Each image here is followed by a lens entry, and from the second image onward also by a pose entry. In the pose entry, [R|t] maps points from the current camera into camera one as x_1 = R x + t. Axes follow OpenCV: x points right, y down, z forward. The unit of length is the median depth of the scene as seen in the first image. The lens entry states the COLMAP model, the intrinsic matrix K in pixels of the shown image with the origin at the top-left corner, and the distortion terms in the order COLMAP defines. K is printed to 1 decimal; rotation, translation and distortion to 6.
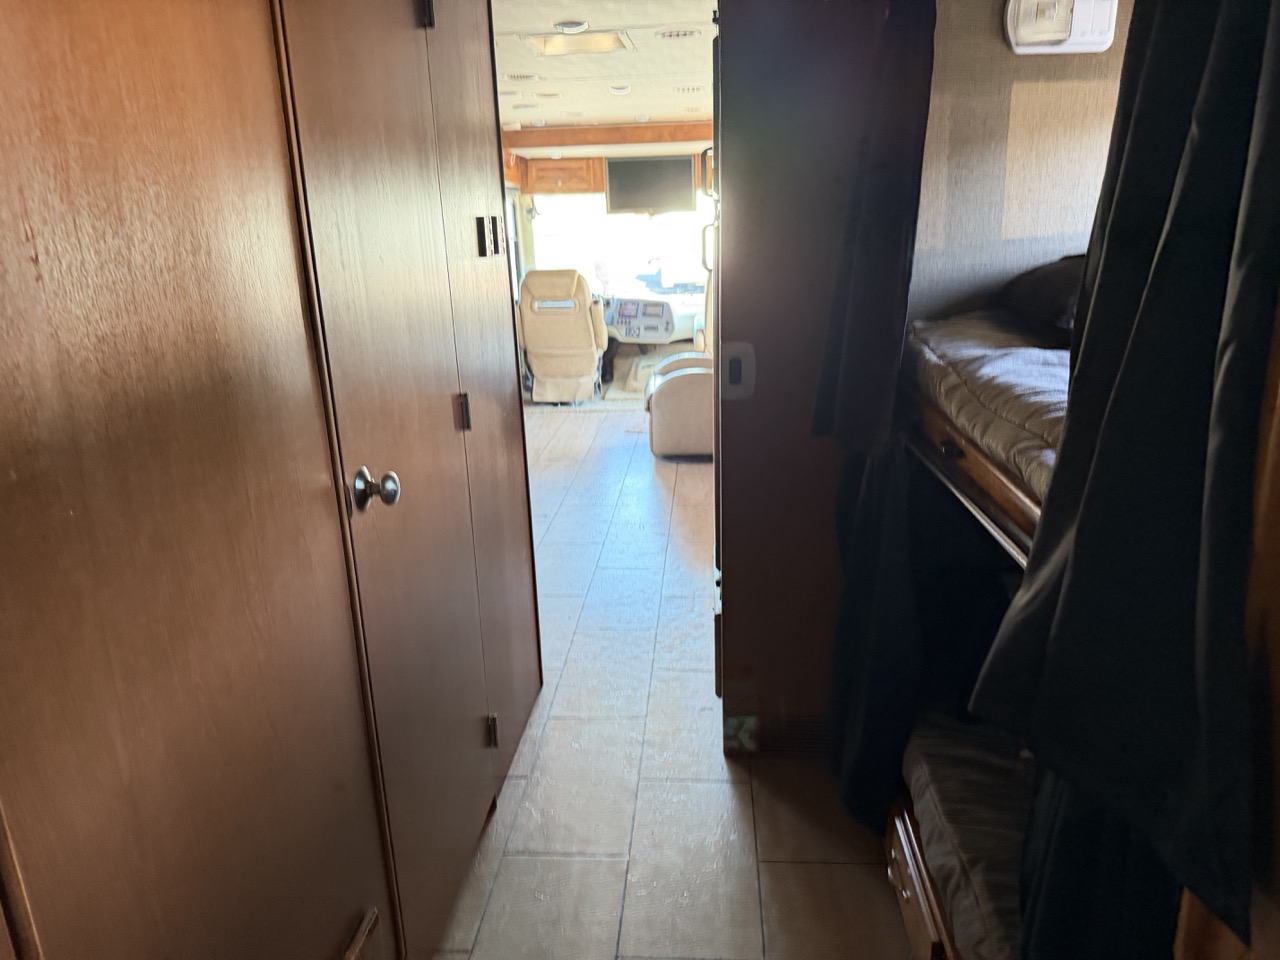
lens RADIAL K [[903.1, 0, 636.2], [0, 903.1, 474.3], [0, 0, 1]] dist [0.160612, -0.317394]
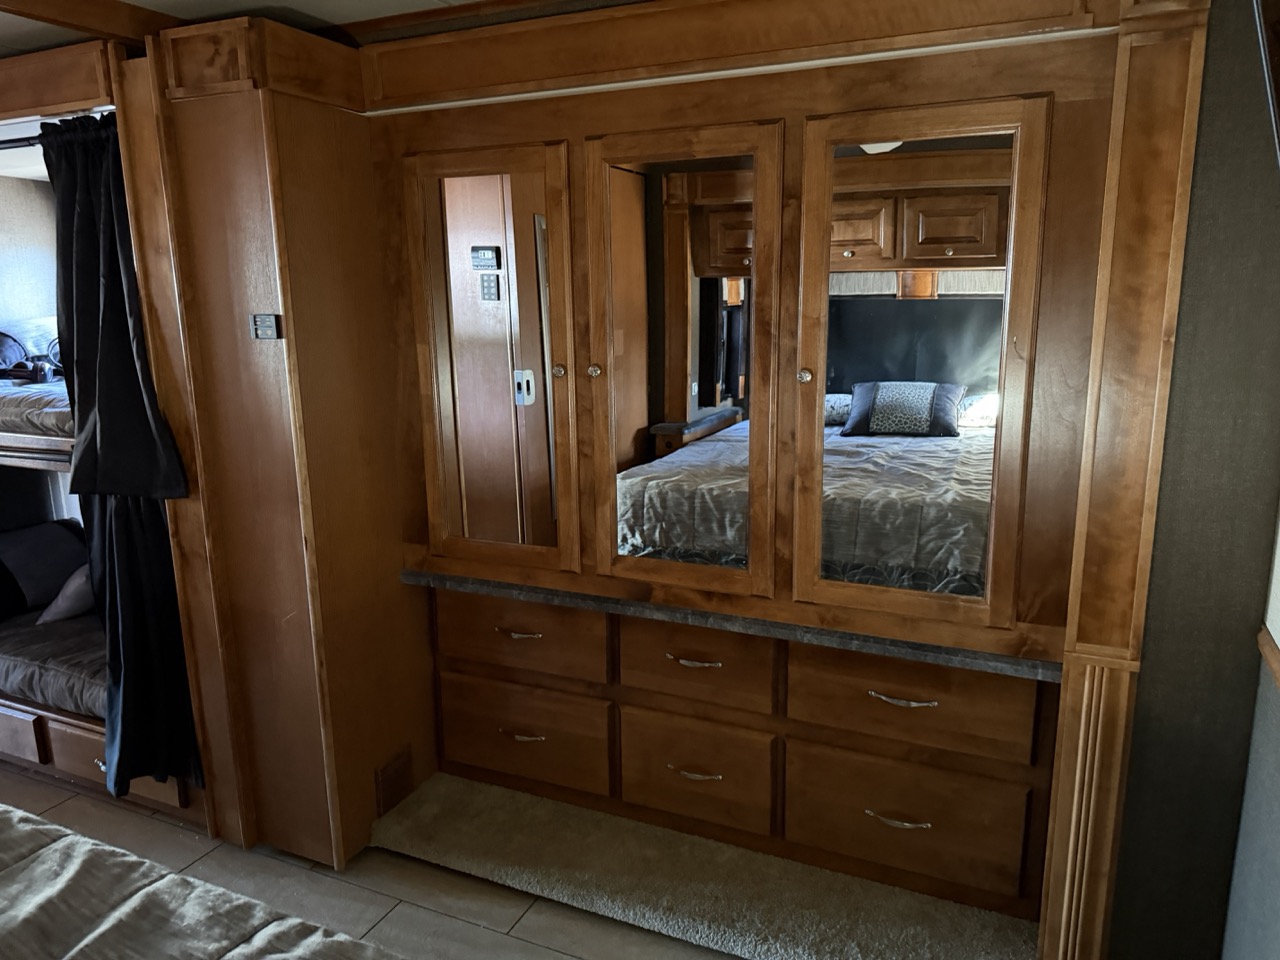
lens RADIAL K [[916.1, 0, 654.7], [0, 916.1, 475.6], [0, 0, 1]] dist [-0.002319, -0.006180]
pose [[0.340907, -0.170425, 0.924520, -0.171428], [0.260135, 0.962132, 0.081436, 0.050605], [-0.903389, 0.212738, 0.372331, -0.171561]]
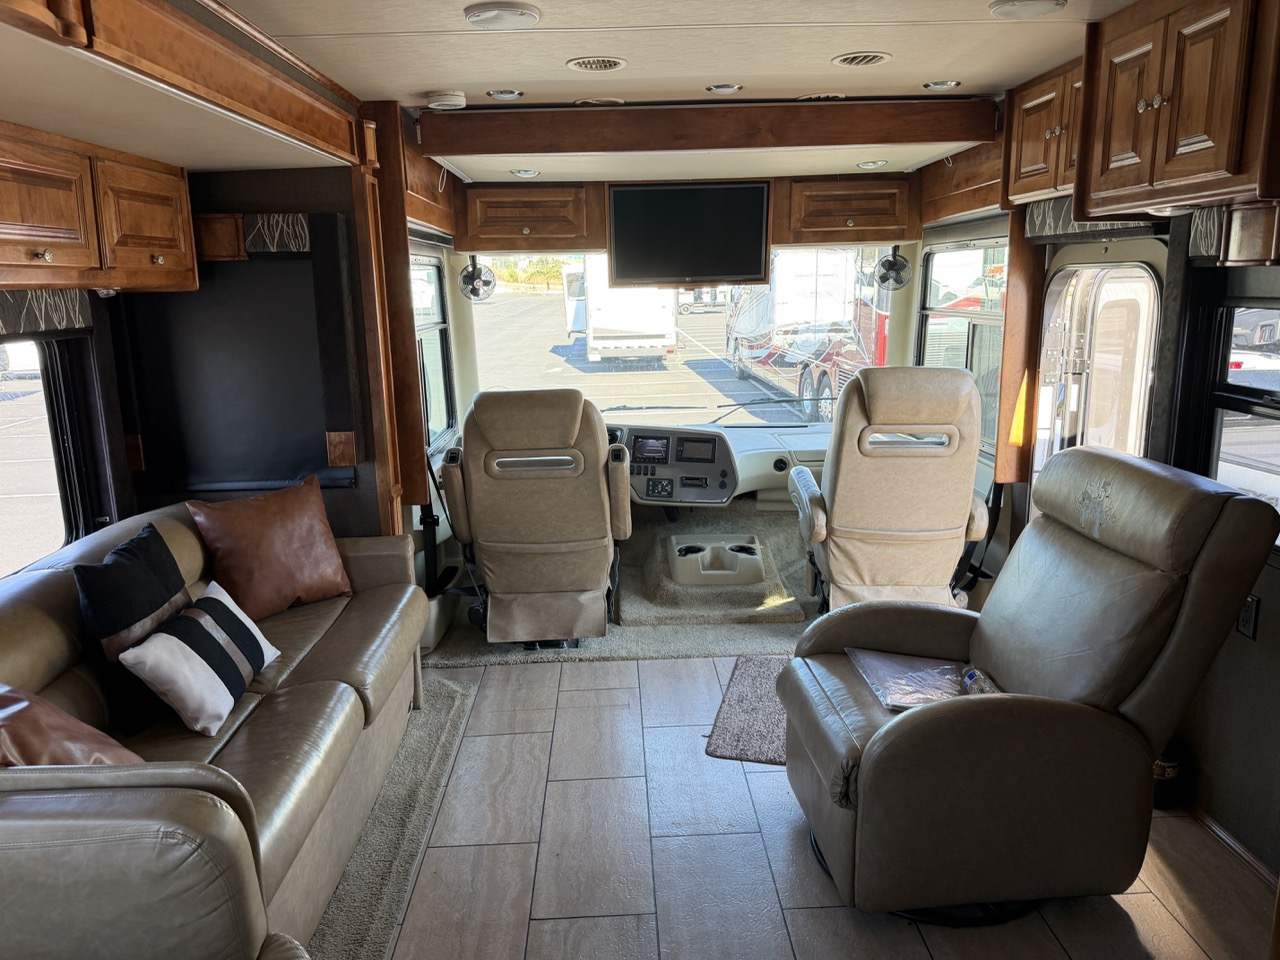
lens RADIAL K [[908.1, 0, 642.8], [0, 908.1, 473.8], [0, 0, 1]] dist [0.098536, -0.146702]
pose [[0.993667, -0.020052, 0.110560, -0.083239], [0.027840, 0.997204, -0.069349, -0.139573], [-0.108860, 0.071988, 0.991447, 0.487152]]
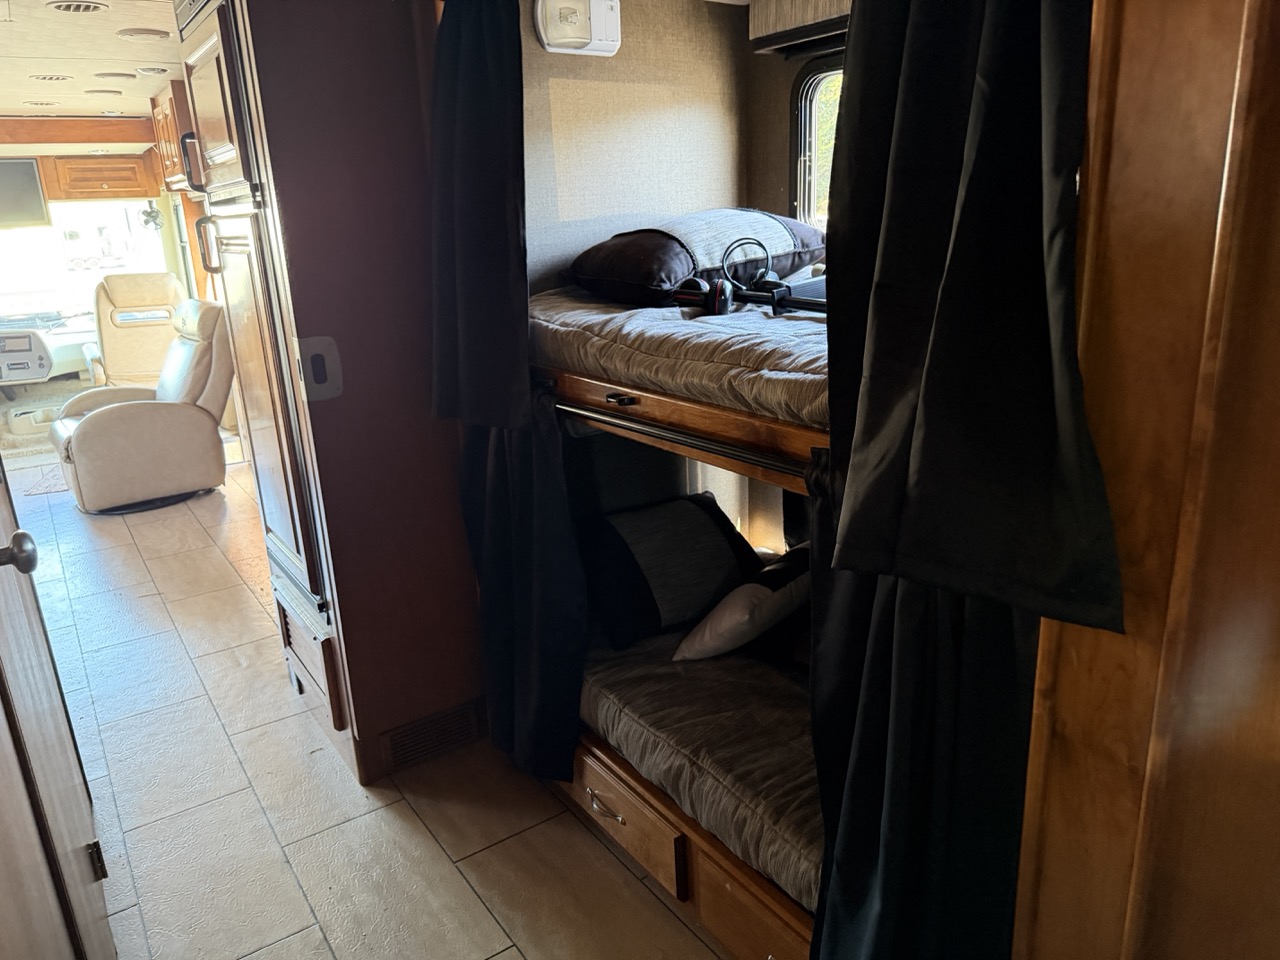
lens RADIAL K [[916.1, 0, 654.7], [0, 916.1, 475.6], [0, 0, 1]] dist [-0.002319, -0.006180]
pose [[0.771195, -0.183824, 0.609481, -0.065304], [0.193422, 0.979801, 0.050773, 0.002976], [-0.606503, 0.078731, 0.791173, 0.020733]]
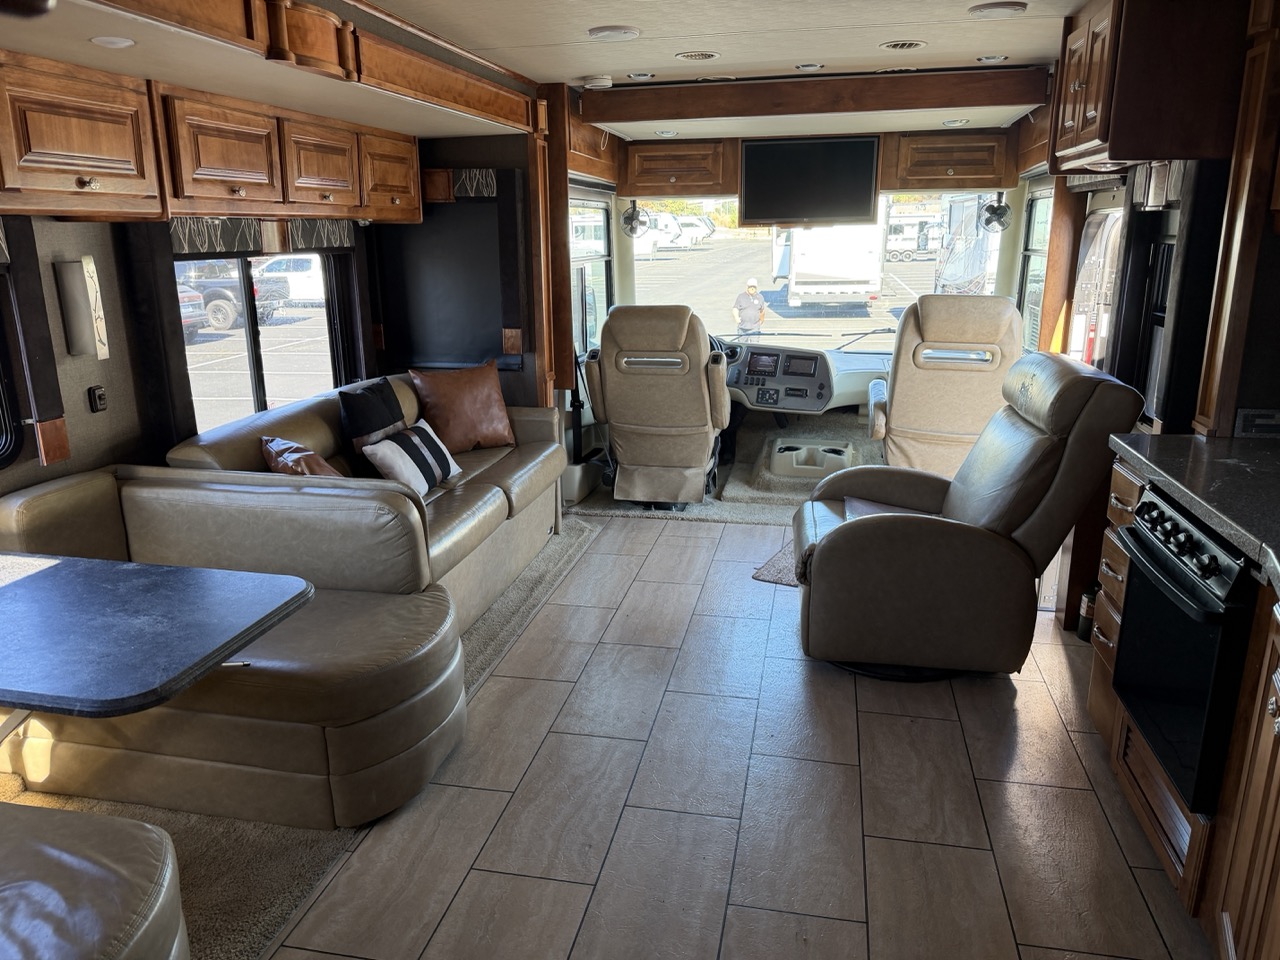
lens RADIAL K [[903.1, 0, 636.2], [0, 903.1, 474.3], [0, 0, 1]] dist [0.160612, -0.317394]
pose [[0.991418, 0.049395, -0.121040, -0.017985], [-0.051005, 0.998646, -0.010232, -0.095335], [0.120371, 0.016318, 0.992595, 0.345250]]
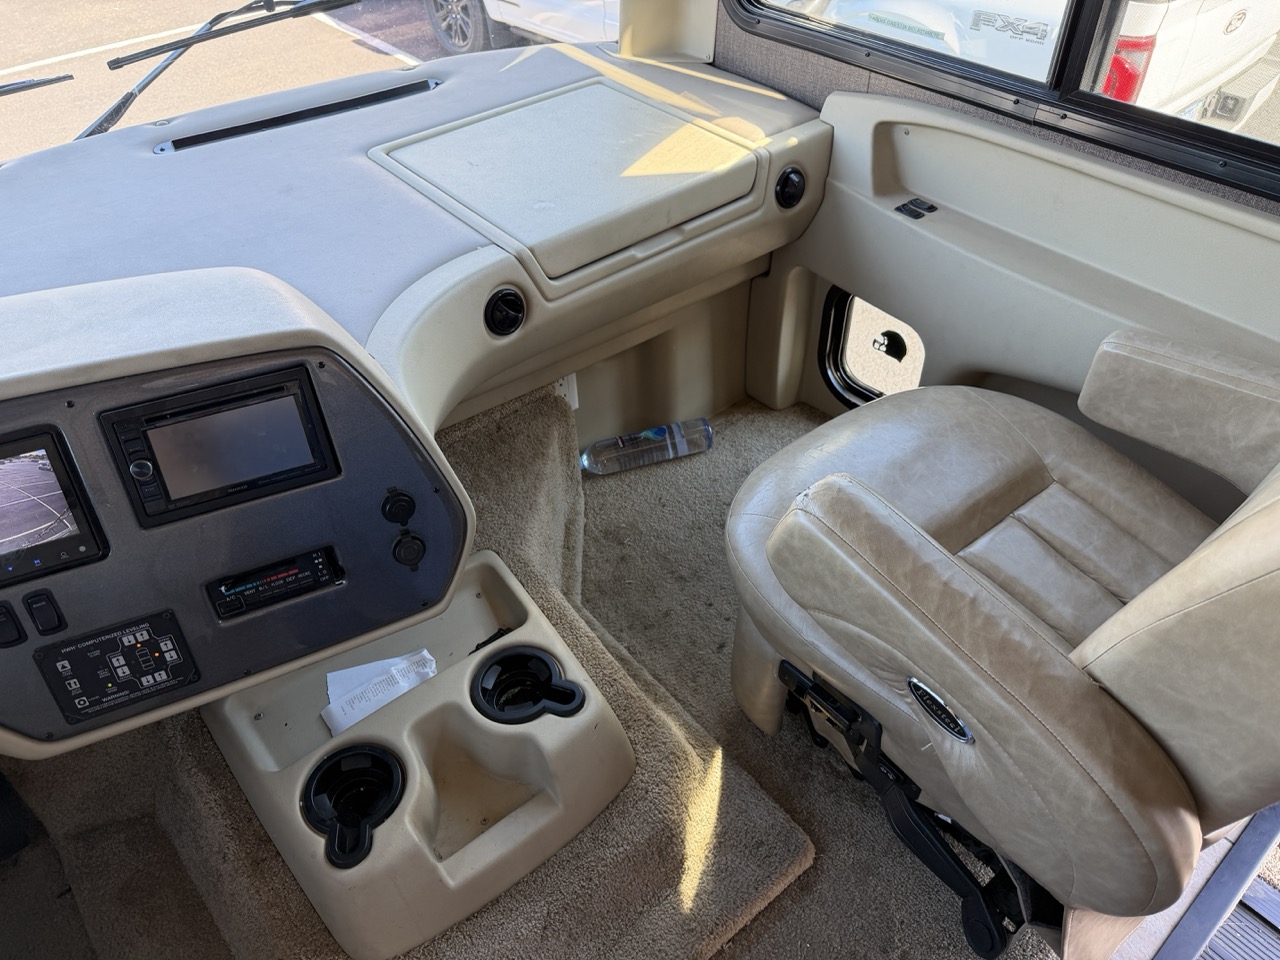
lens RADIAL K [[902.9, 0, 634.2], [0, 902.9, 475.8], [0, 0, 1]] dist [0.099303, -0.136790]
pose [[0.723622, -0.456896, 0.517318, -0.006588], [0.187218, 0.851358, 0.490040, -0.245862], [-0.664320, -0.257752, 0.701600, 0.960401]]
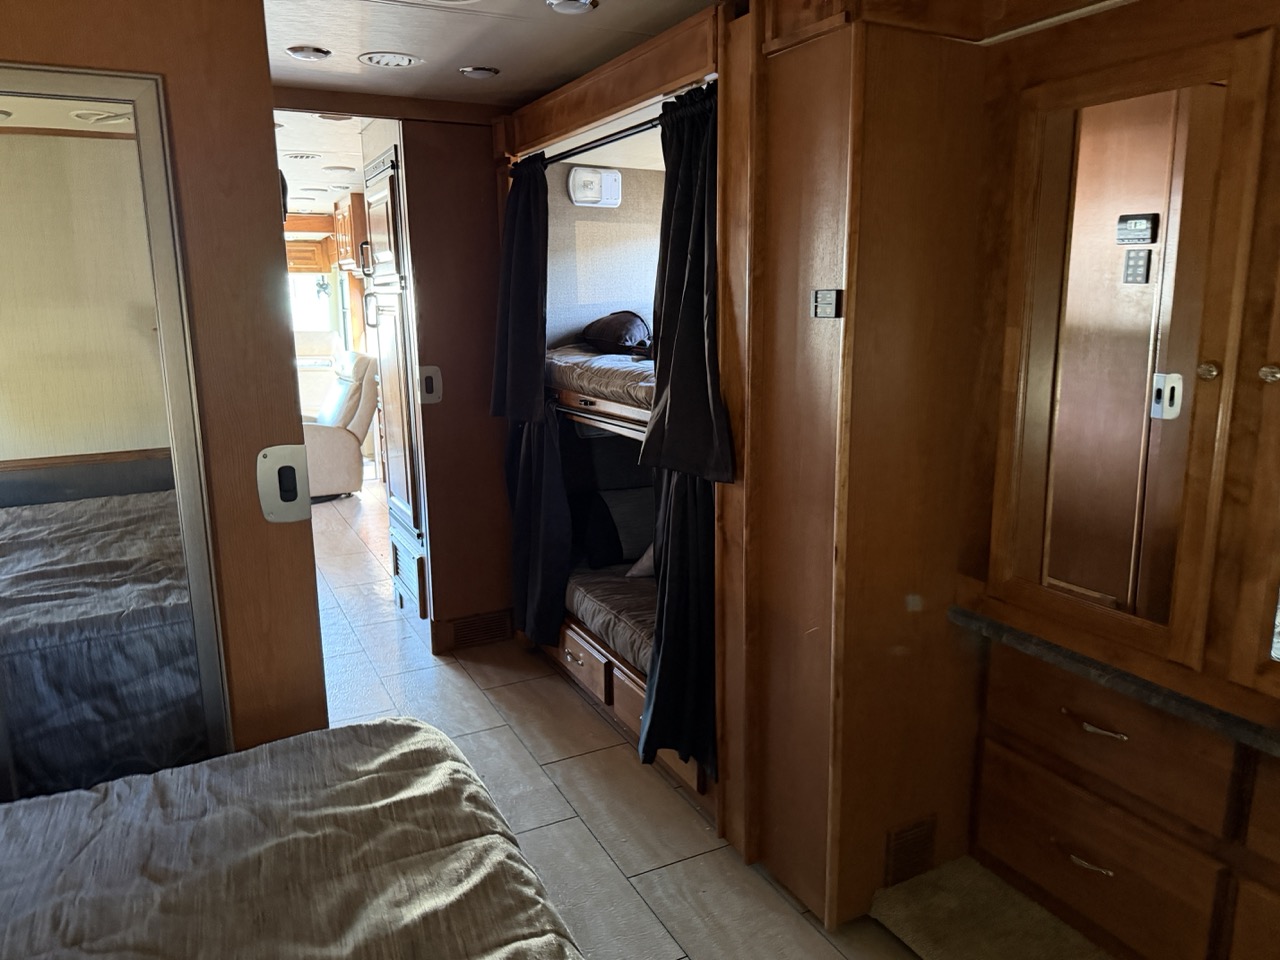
lens RADIAL K [[902.9, 0, 634.2], [0, 902.9, 475.8], [0, 0, 1]] dist [0.099303, -0.136790]
pose [[0.859313, -0.084726, 0.504383, -0.117568], [0.129273, 0.990142, -0.053918, 0.051211], [-0.494843, 0.111535, 0.861795, -0.150304]]
